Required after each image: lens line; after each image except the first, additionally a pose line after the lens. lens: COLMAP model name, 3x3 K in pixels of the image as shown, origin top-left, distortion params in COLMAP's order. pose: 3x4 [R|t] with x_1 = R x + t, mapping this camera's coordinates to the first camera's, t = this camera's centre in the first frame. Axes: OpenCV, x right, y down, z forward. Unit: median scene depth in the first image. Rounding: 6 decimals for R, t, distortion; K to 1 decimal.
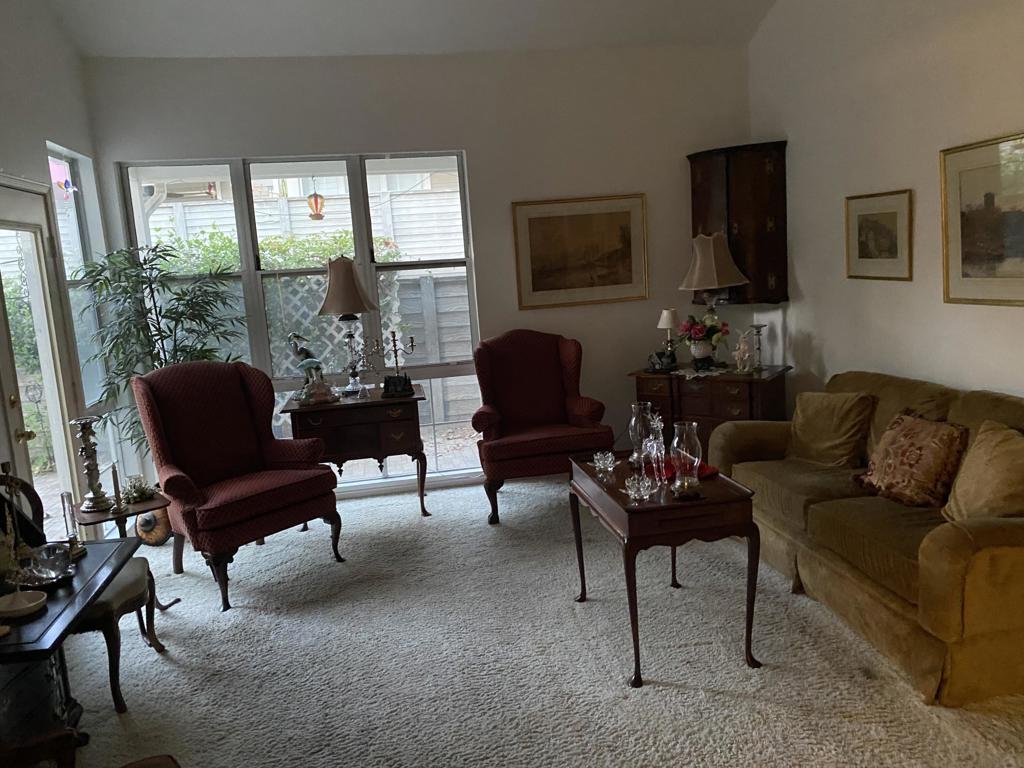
lens RADIAL K [[789.1, 0, 518.5], [0, 789.1, 386.0], [0, 0, 1]] dist [0.057554, -0.070357]
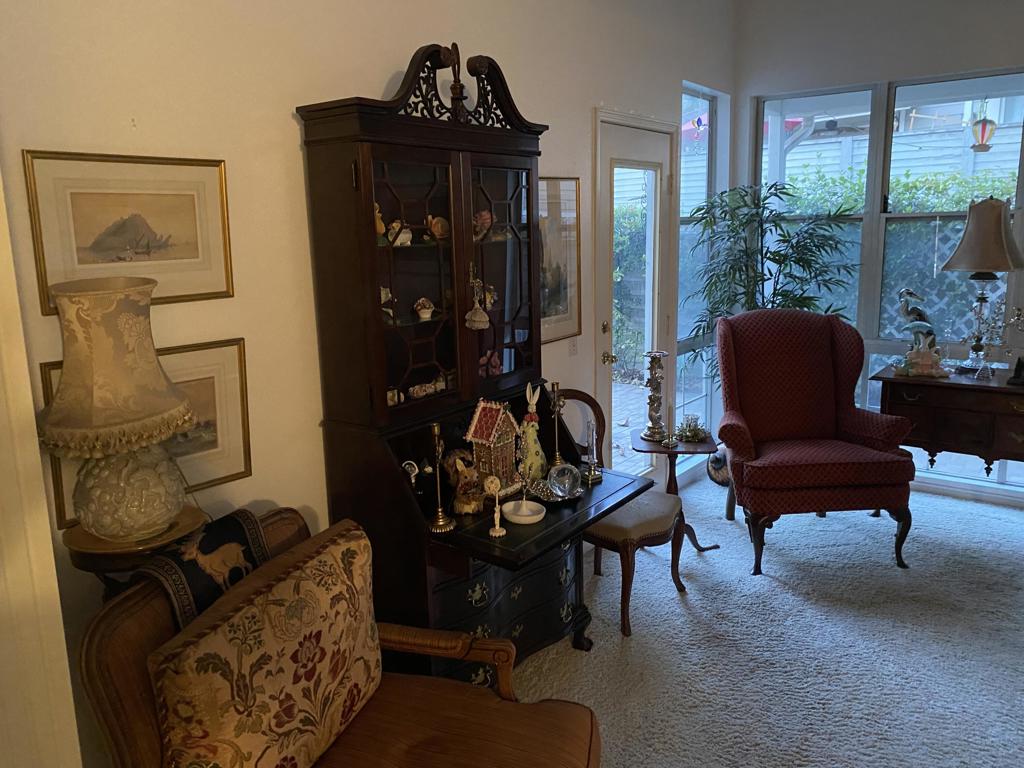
lens RADIAL K [[789.1, 0, 511.2], [0, 789.1, 380.8], [0, 0, 1]] dist [0.057554, -0.070357]
pose [[0.680700, 0.187209, -0.708237, 0.053729], [-0.137667, 0.982260, 0.127328, -0.022064], [0.719510, 0.010829, 0.694397, 0.114473]]
